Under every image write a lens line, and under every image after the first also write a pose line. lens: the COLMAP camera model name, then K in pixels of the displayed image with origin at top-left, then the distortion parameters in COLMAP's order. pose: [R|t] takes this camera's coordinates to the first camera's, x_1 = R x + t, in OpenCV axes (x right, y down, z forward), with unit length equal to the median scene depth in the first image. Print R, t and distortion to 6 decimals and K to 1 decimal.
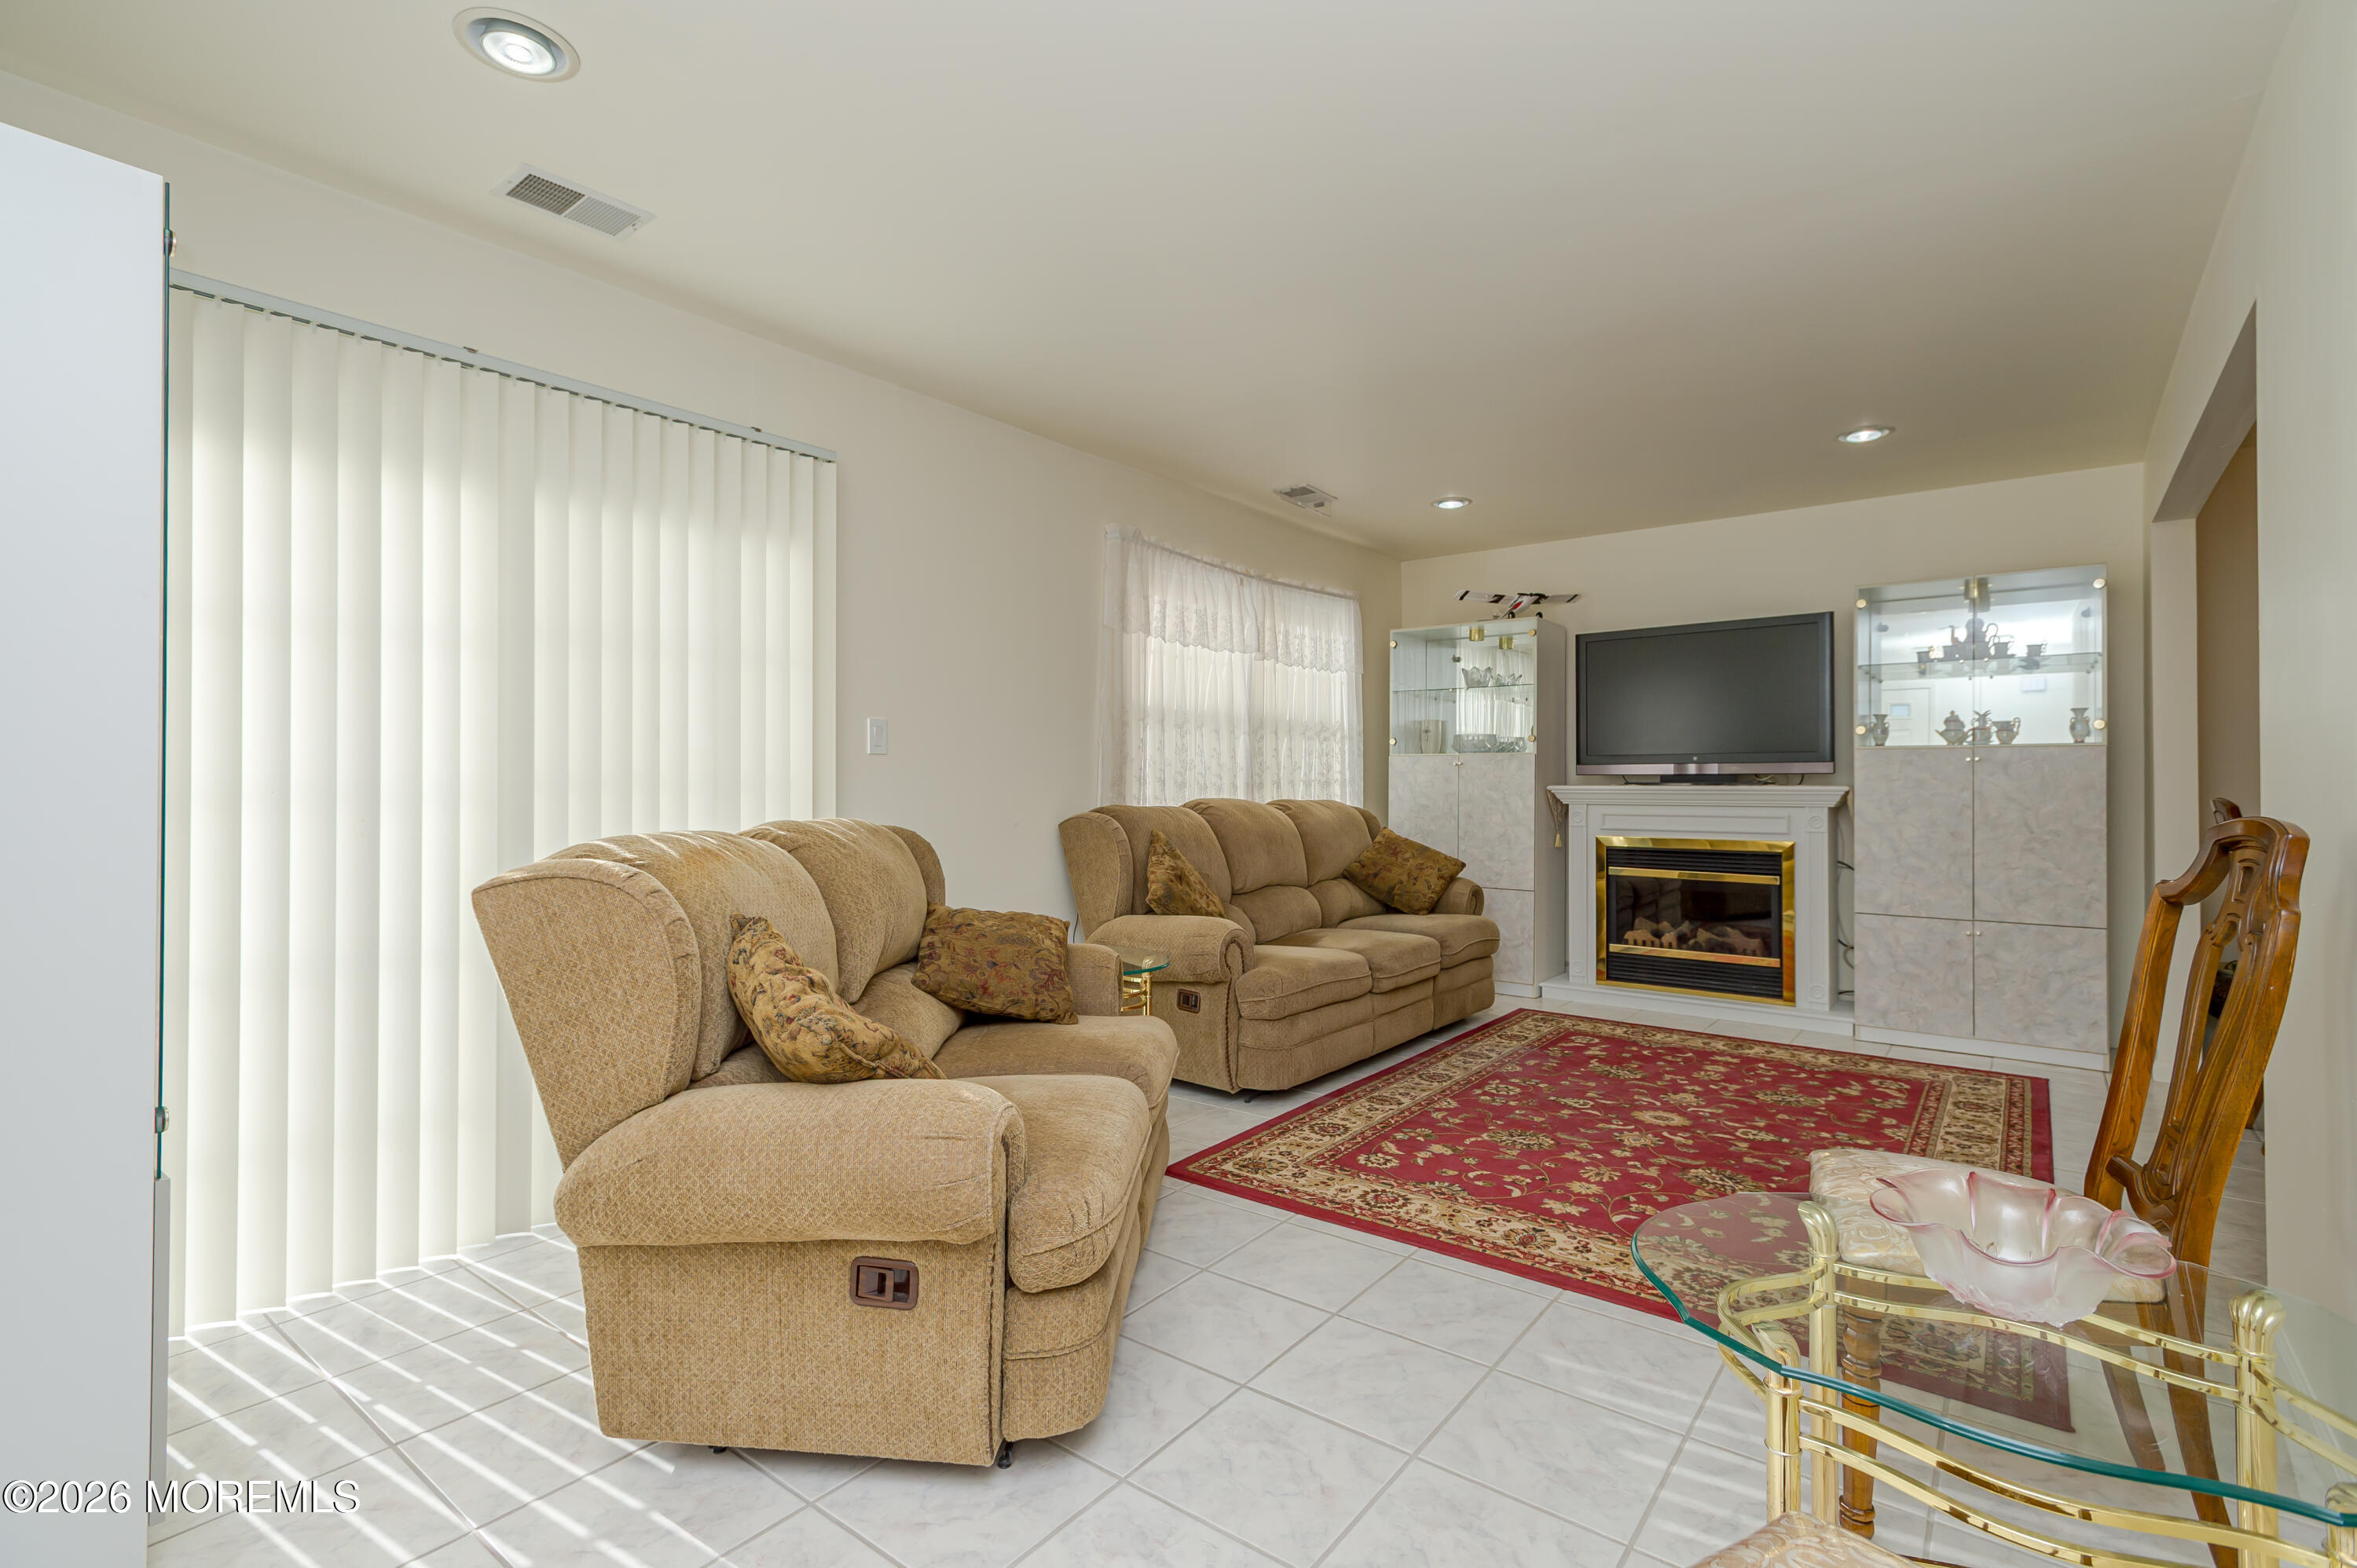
lens RADIAL K [[1085.9, 0, 1175.9], [0, 1085.9, 780.0], [0, 0, 1]] dist [0.017824, -0.008028]
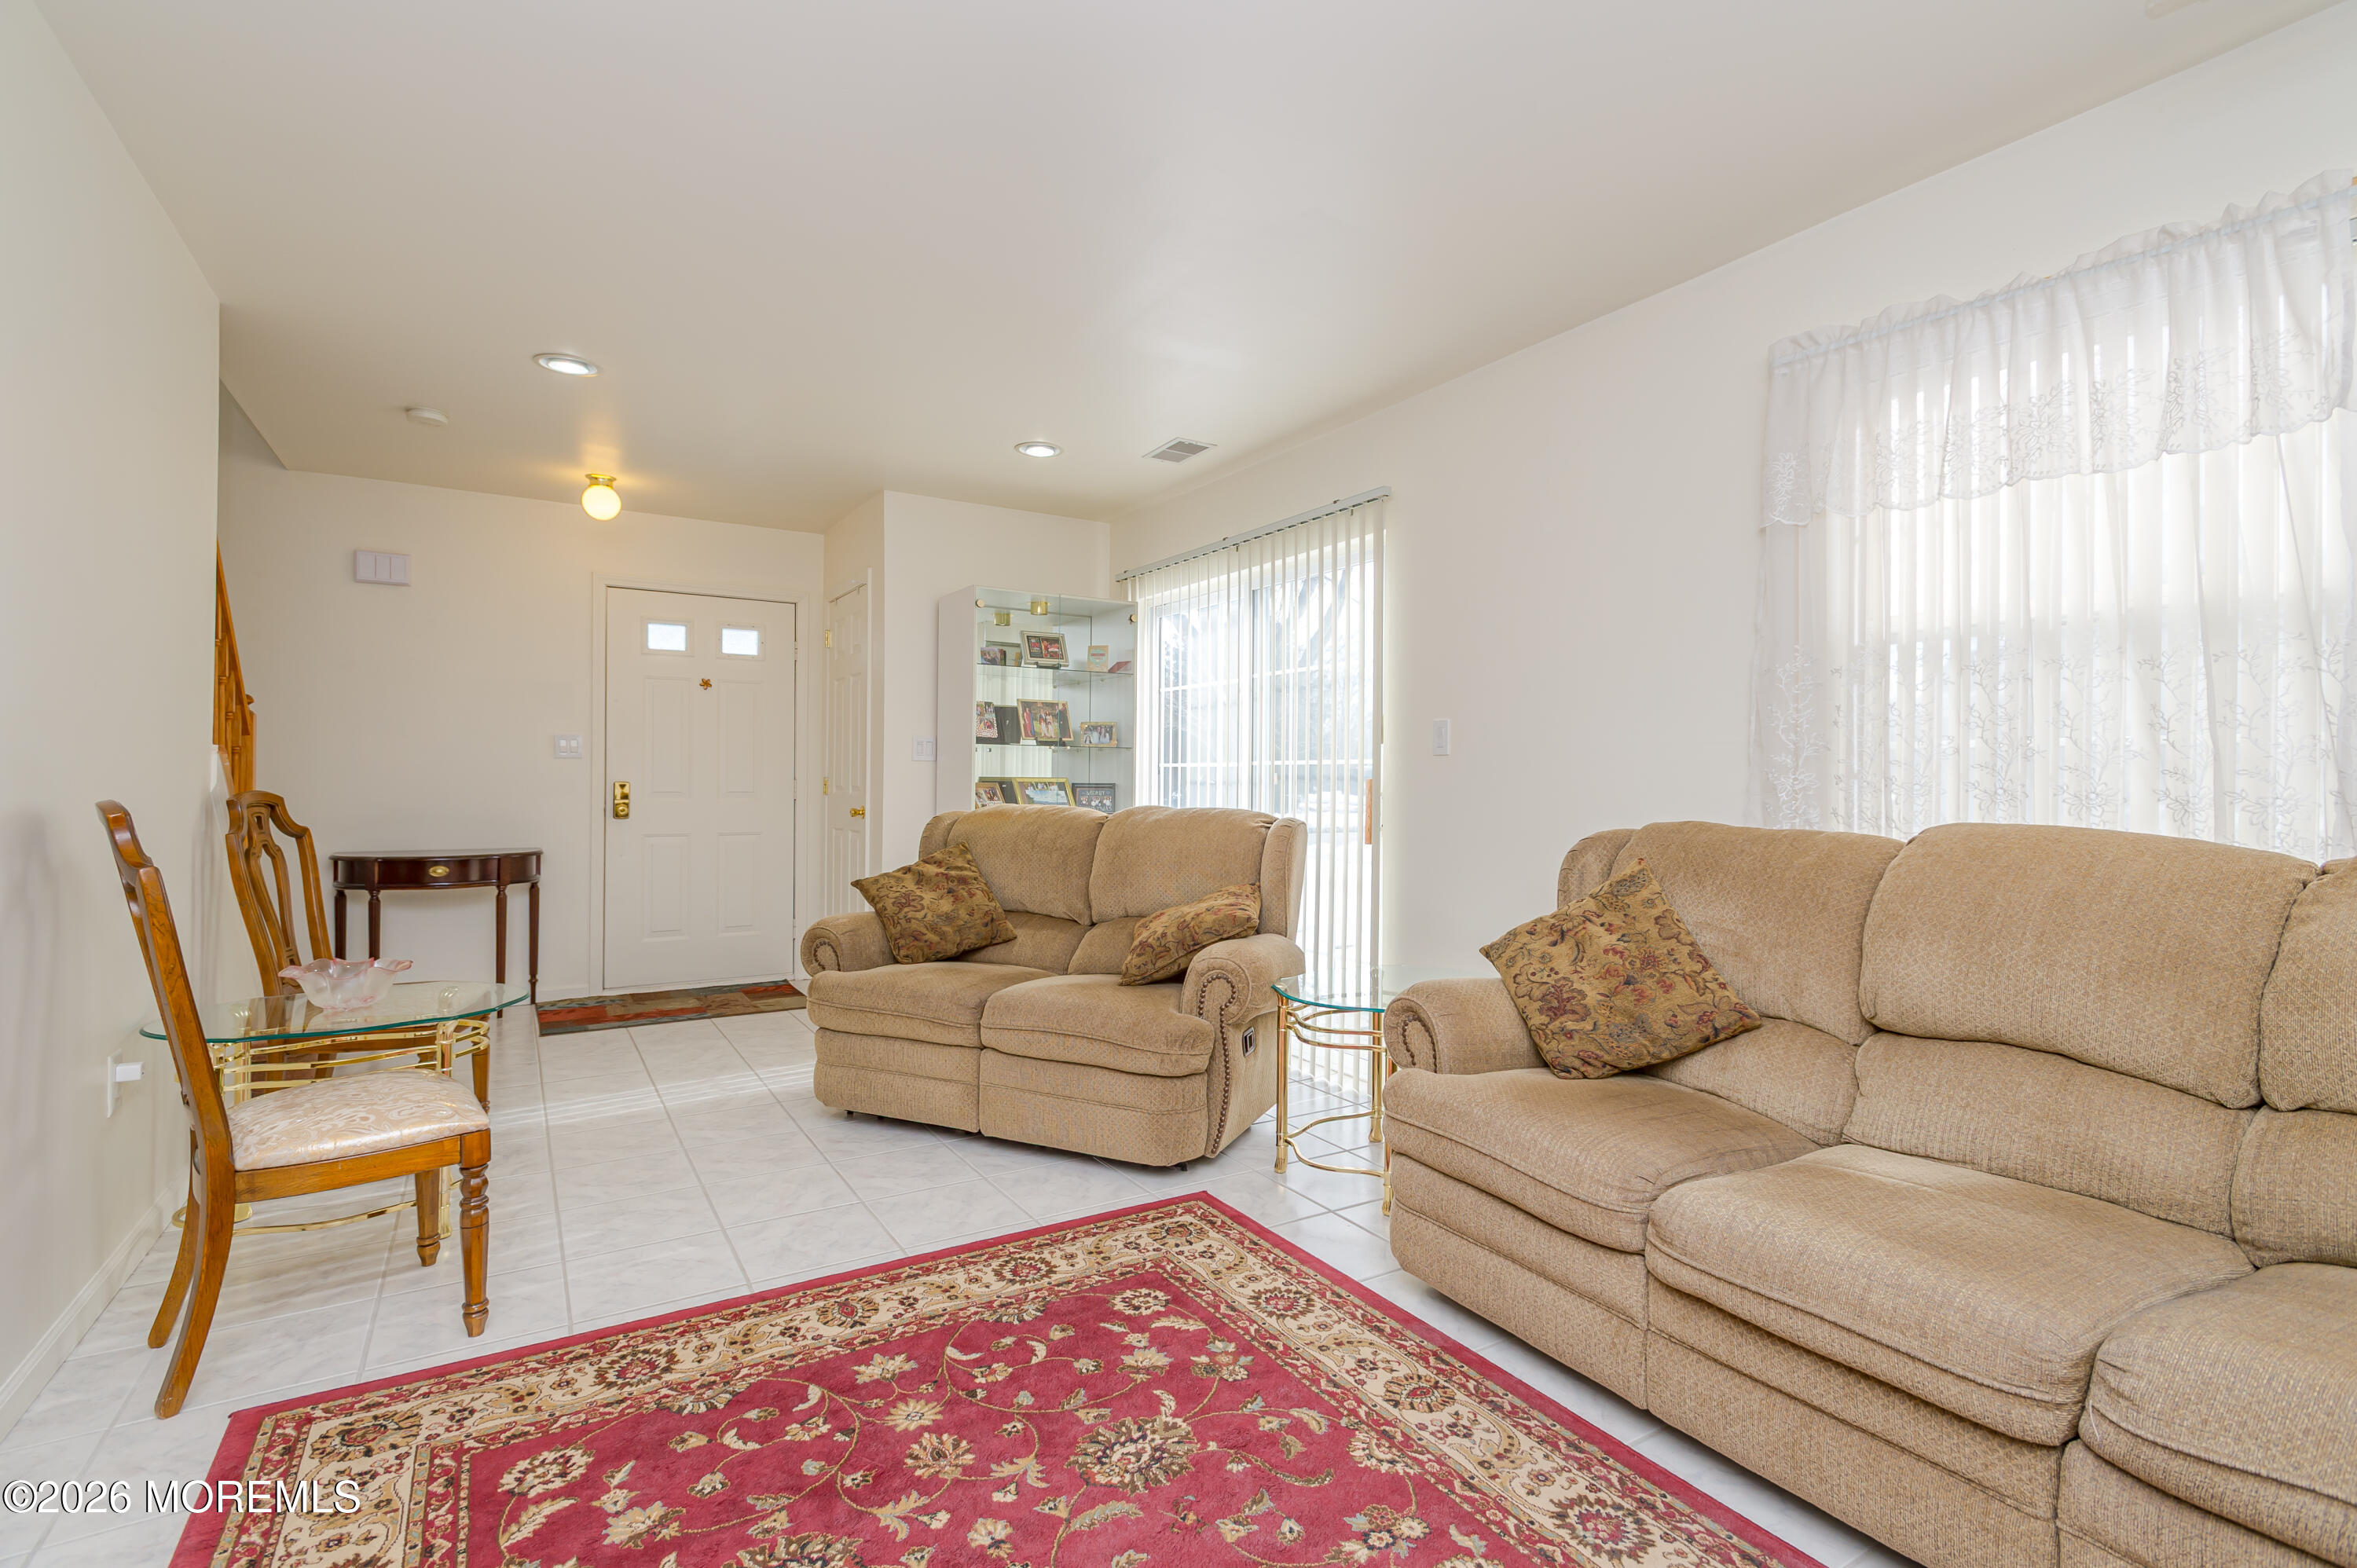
lens RADIAL K [[1085.9, 0, 1175.9], [0, 1085.9, 780.0], [0, 0, 1]] dist [0.017824, -0.008028]
pose [[-0.351038, -0.002343, -0.936358, 0.773046], [-0.005503, 0.999985, -0.000439, 0.001789], [0.936345, 0.004998, -0.351045, 1.148250]]
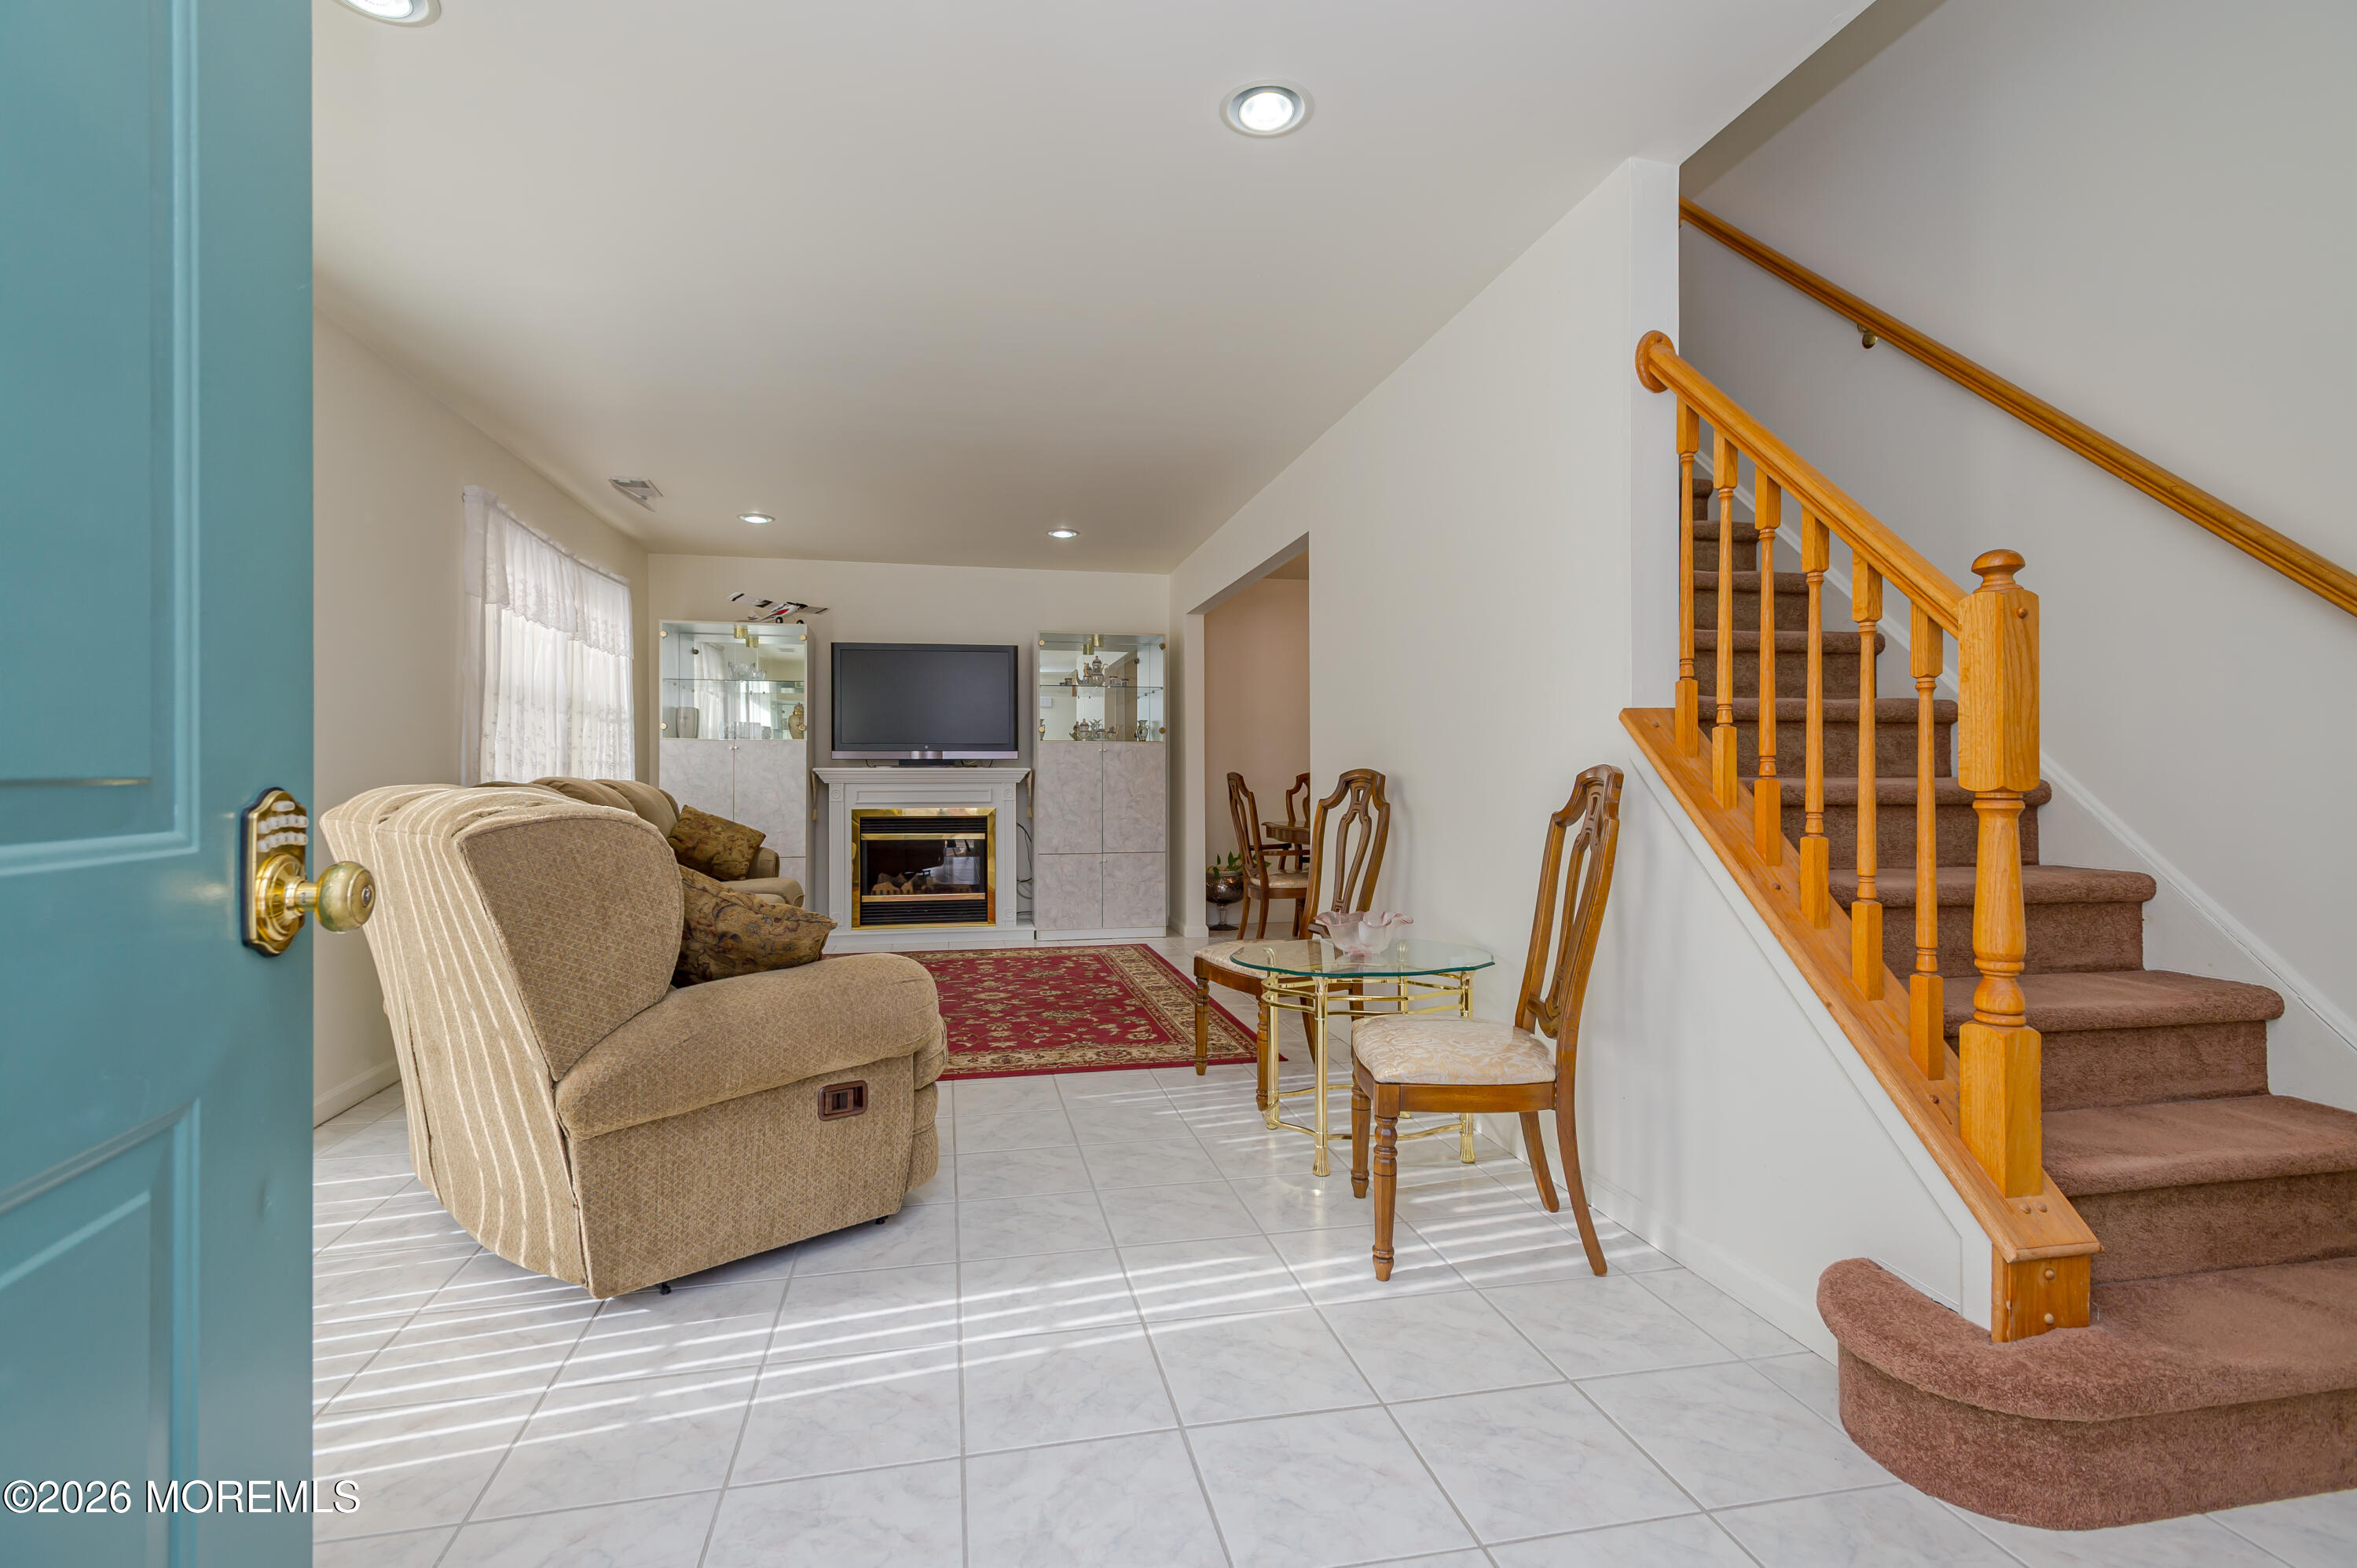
lens RADIAL K [[1085.9, 0, 1175.9], [0, 1085.9, 780.0], [0, 0, 1]] dist [0.017824, -0.008028]
pose [[0.646661, -0.004074, 0.762766, -0.496782], [0.000296, 0.999987, 0.005090, 0.020278], [-0.762777, -0.003066, 0.646654, -0.108295]]
